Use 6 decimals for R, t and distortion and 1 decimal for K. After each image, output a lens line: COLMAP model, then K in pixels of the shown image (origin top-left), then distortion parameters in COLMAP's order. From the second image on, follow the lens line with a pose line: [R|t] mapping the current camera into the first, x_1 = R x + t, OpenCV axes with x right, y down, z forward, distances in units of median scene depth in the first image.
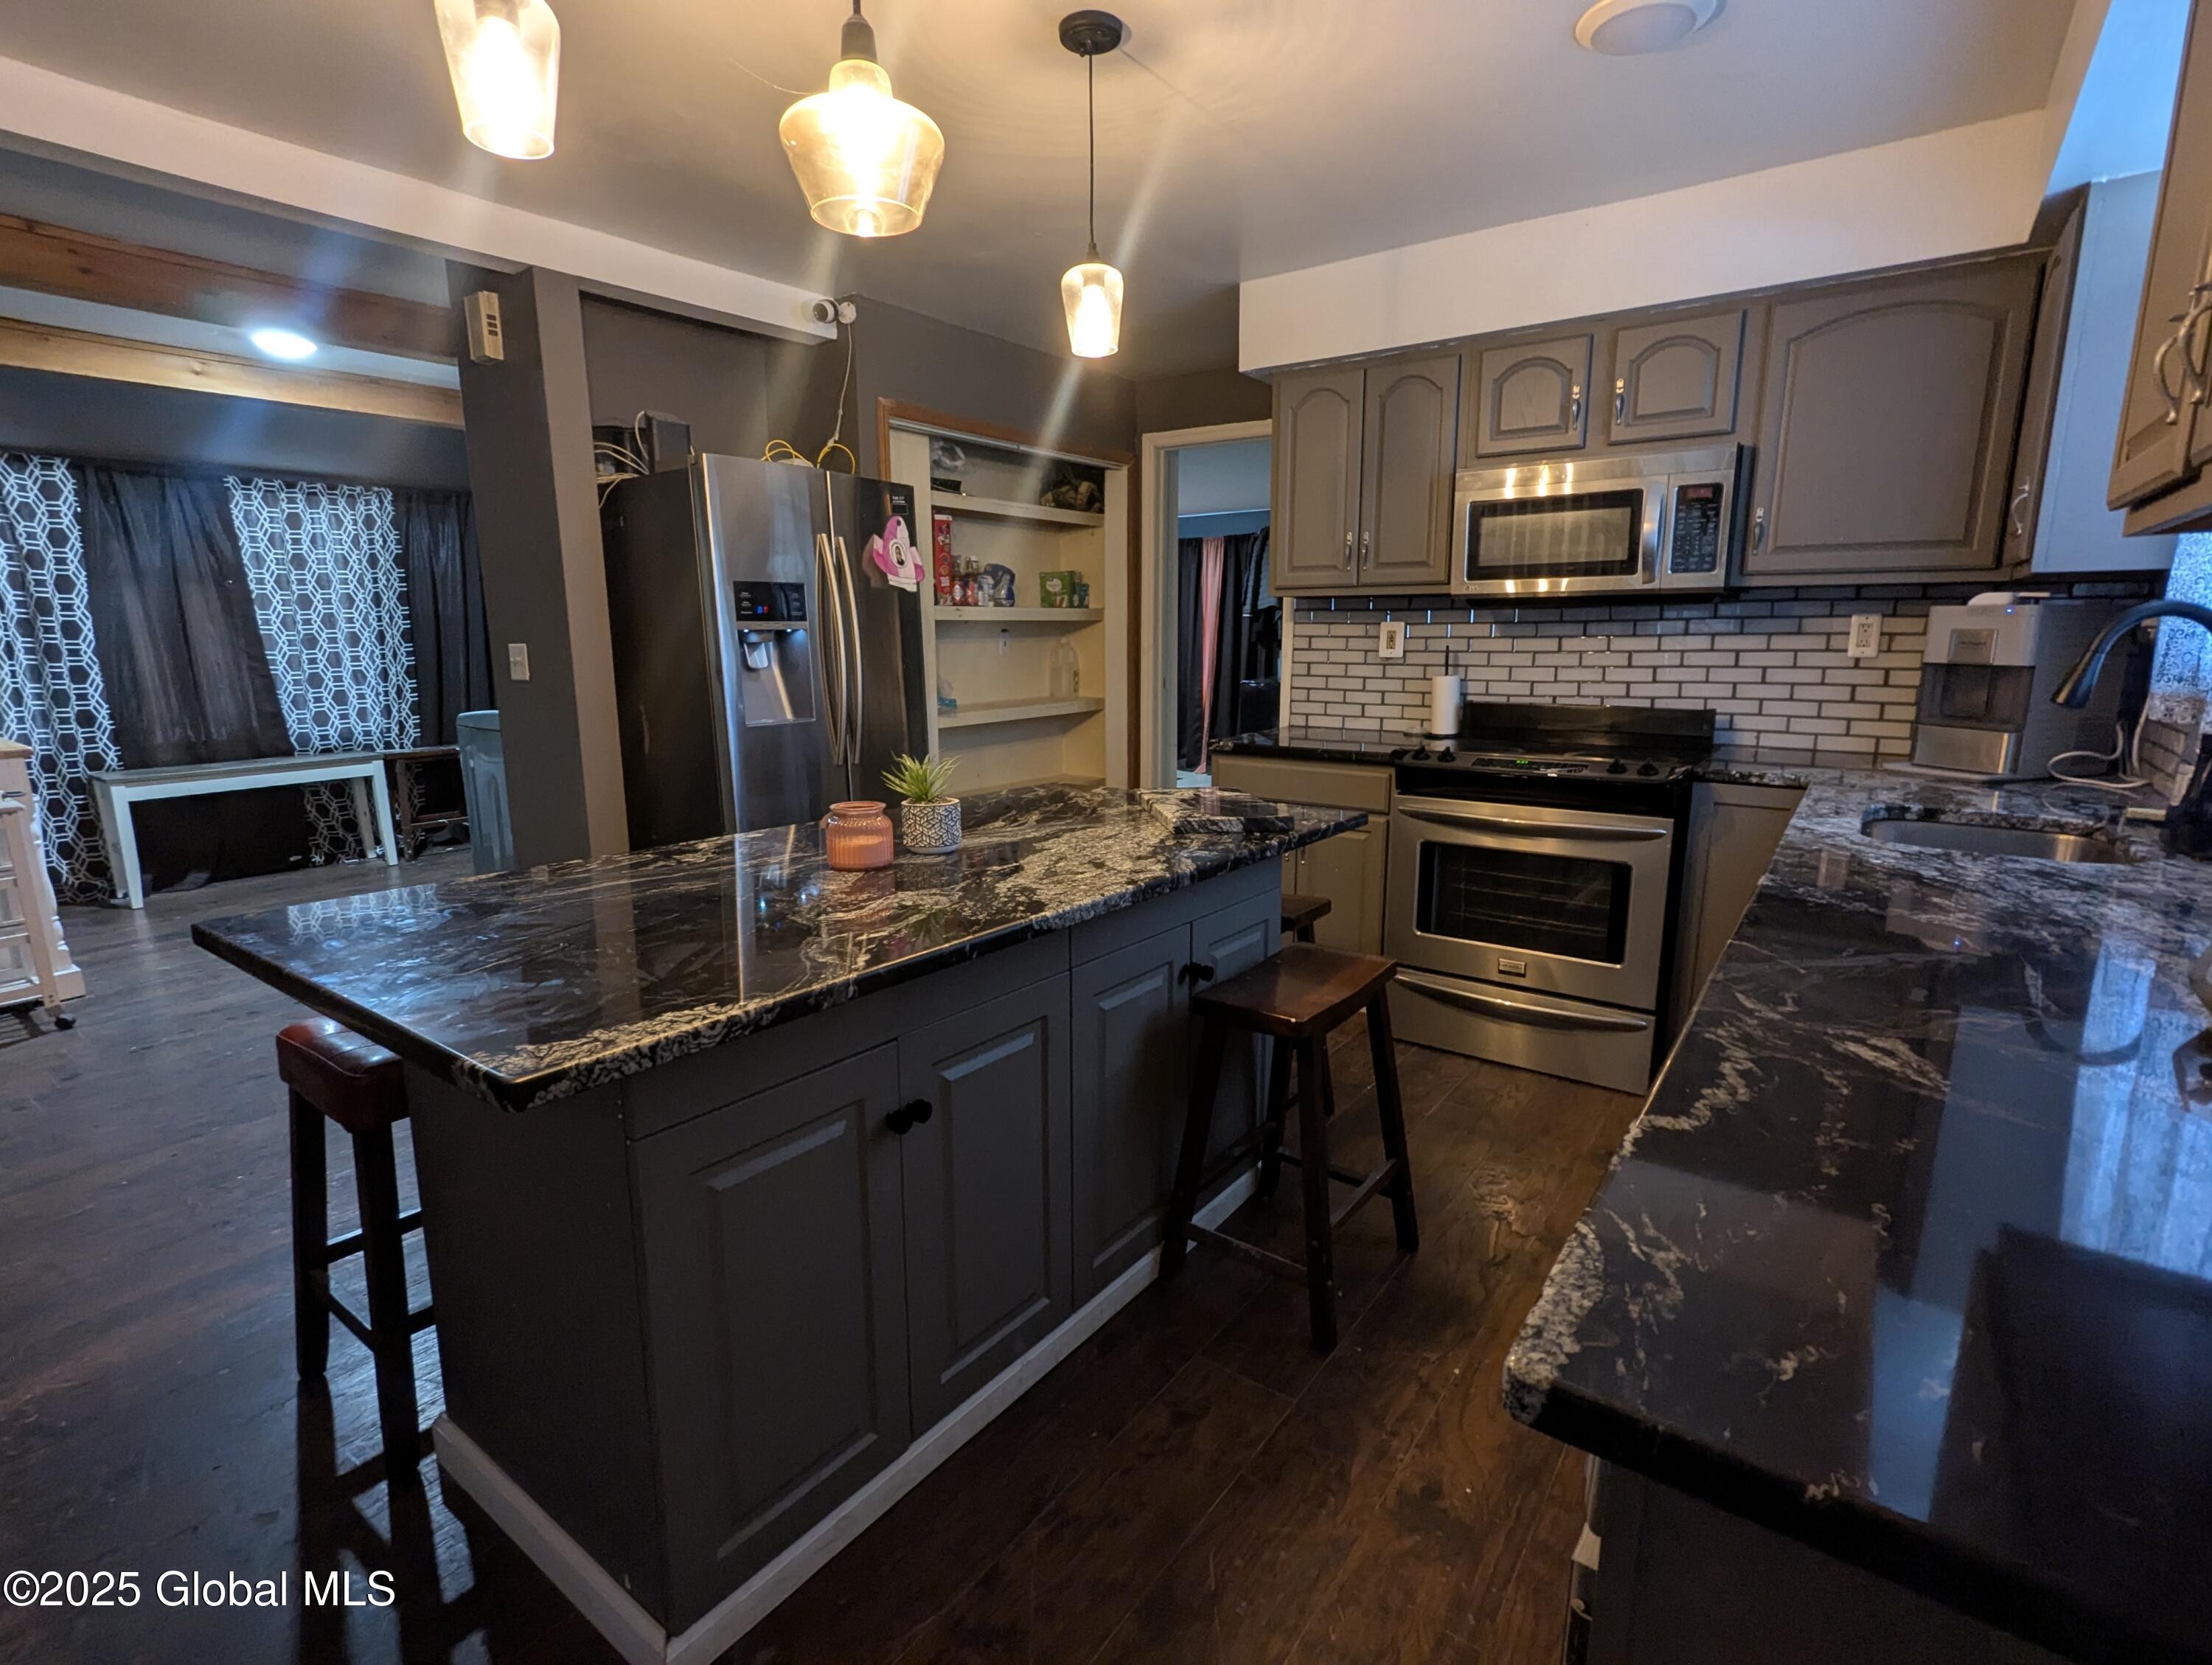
lens RADIAL K [[1043.5, 0, 1106.6], [0, 1043.5, 827.1], [0, 0, 1]] dist [-0.002405, -0.000564]
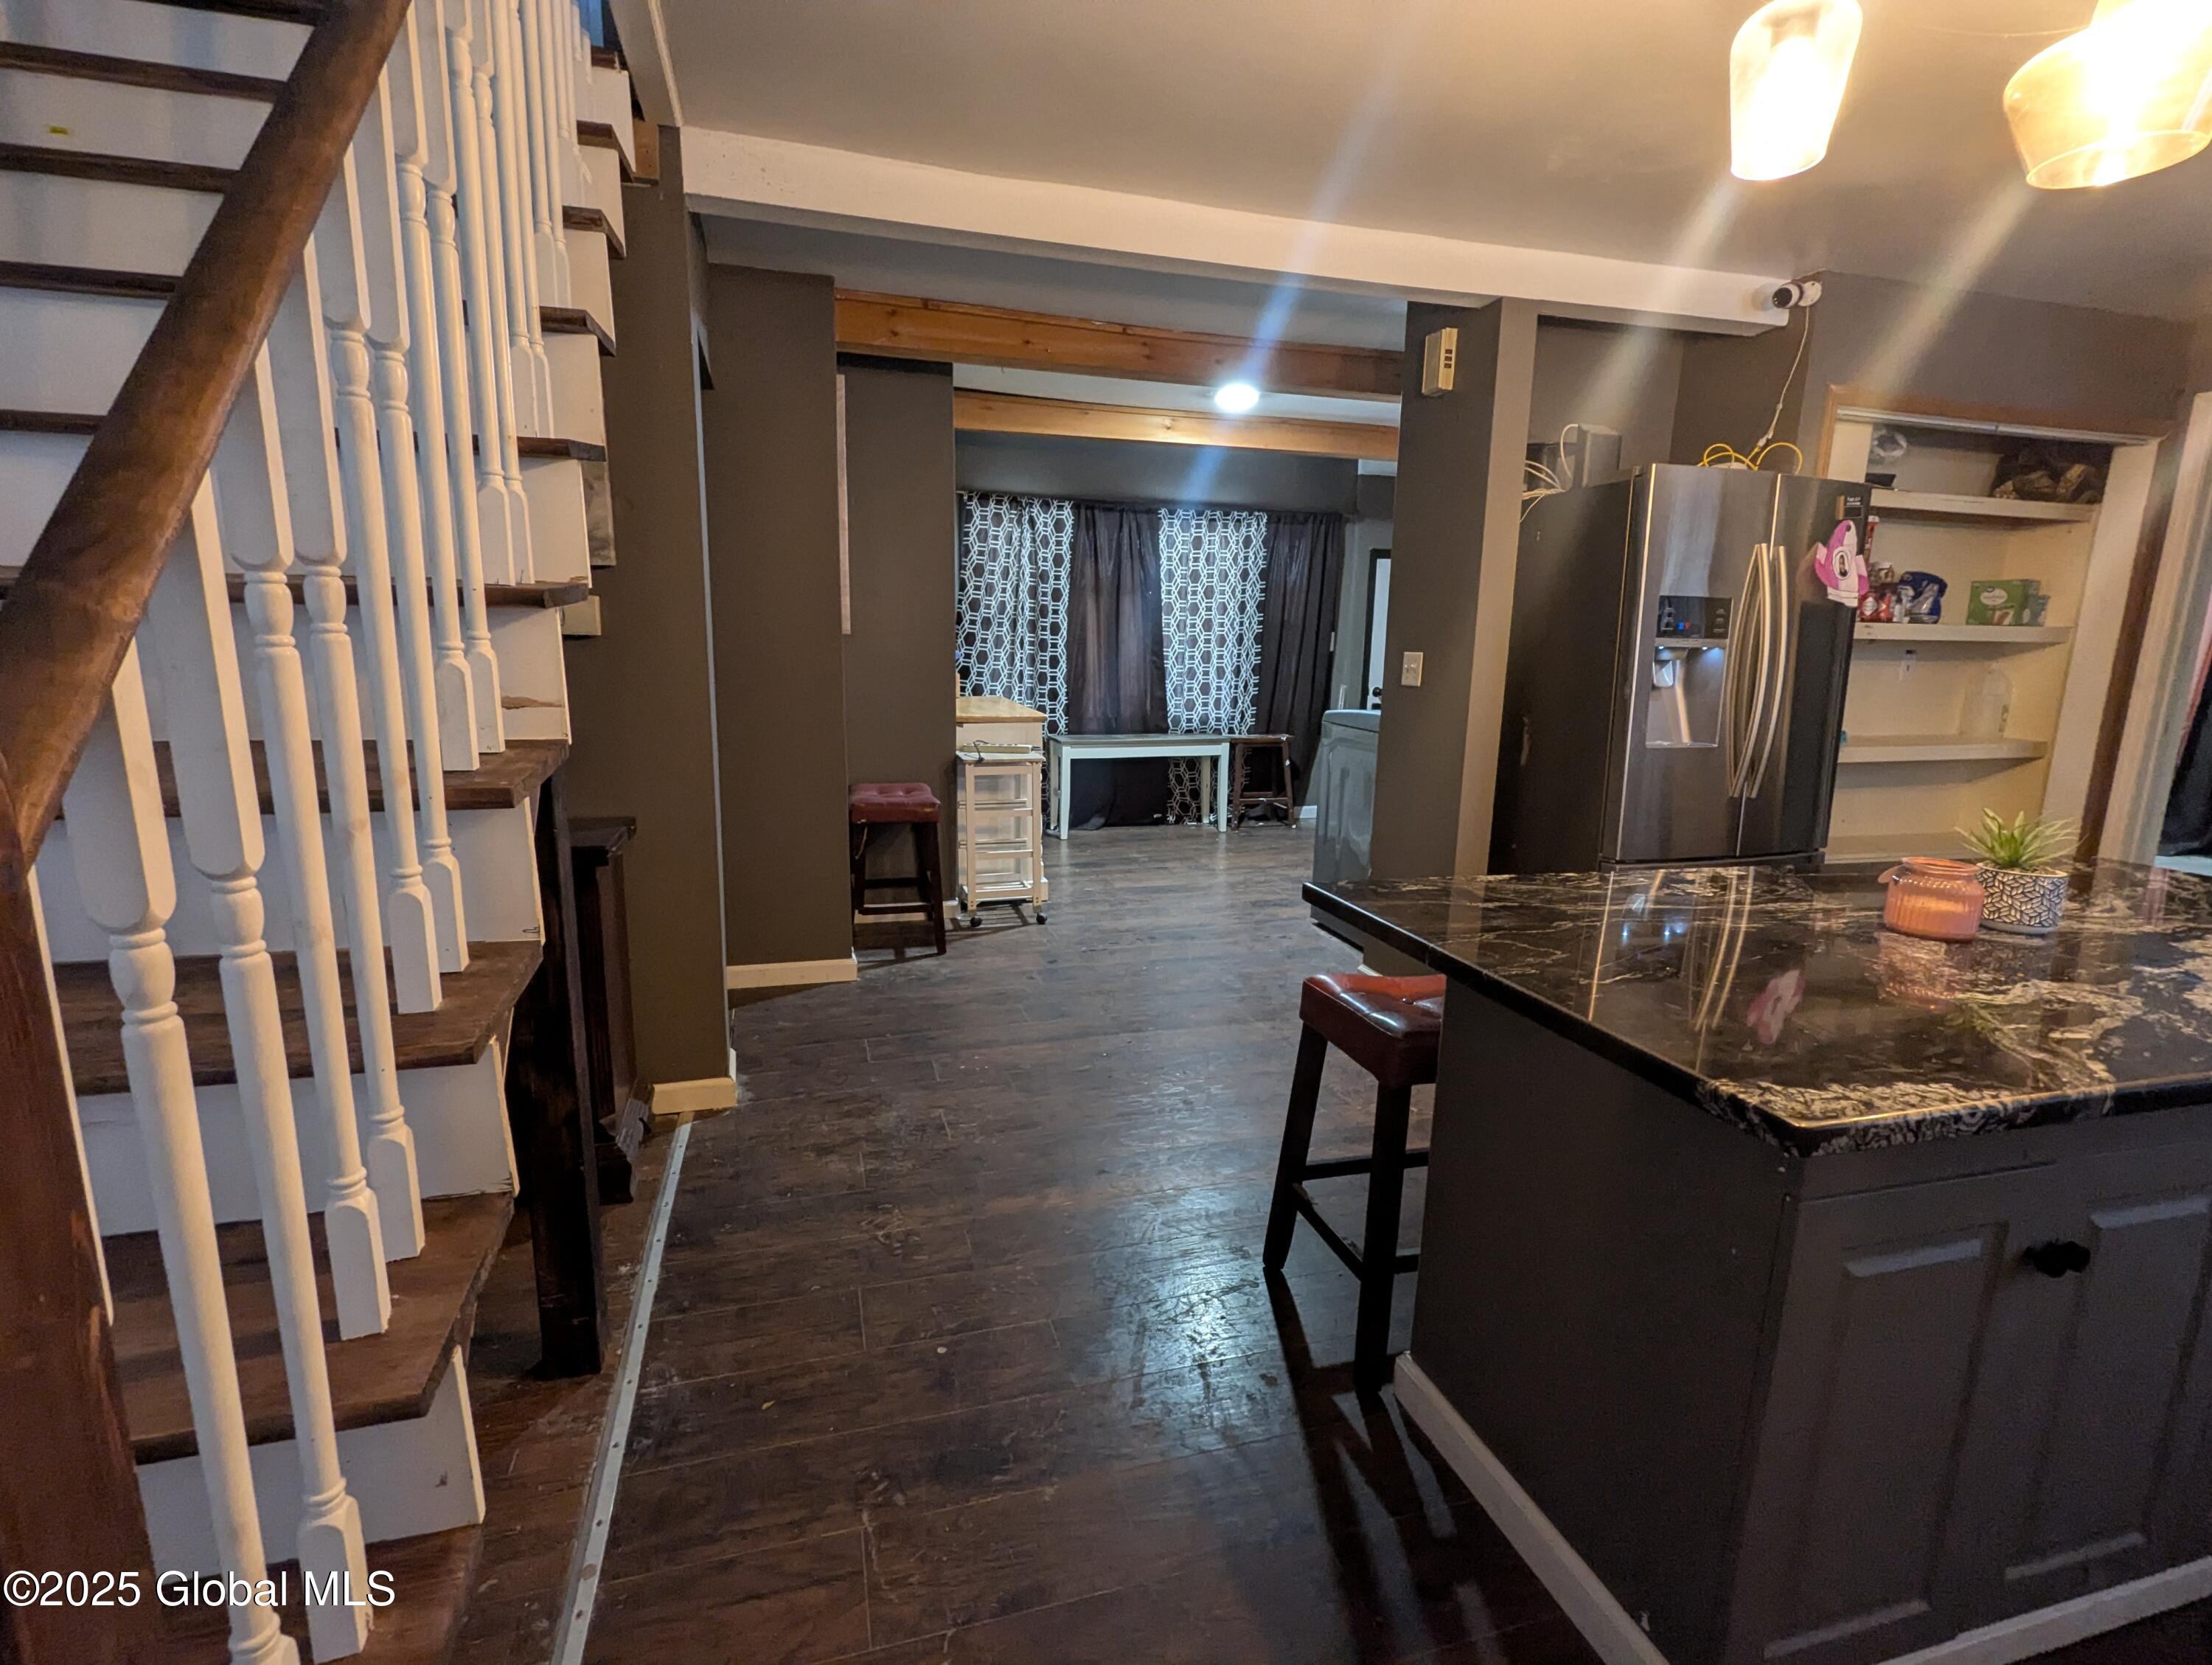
lens RADIAL K [[1043.5, 0, 1106.6], [0, 1043.5, 827.1], [0, 0, 1]] dist [-0.002405, -0.000564]
pose [[0.794830, 0.132335, -0.592228, -0.110580], [-0.135847, 0.989966, 0.038890, 0.003652], [0.591432, 0.049542, 0.804832, -0.037602]]
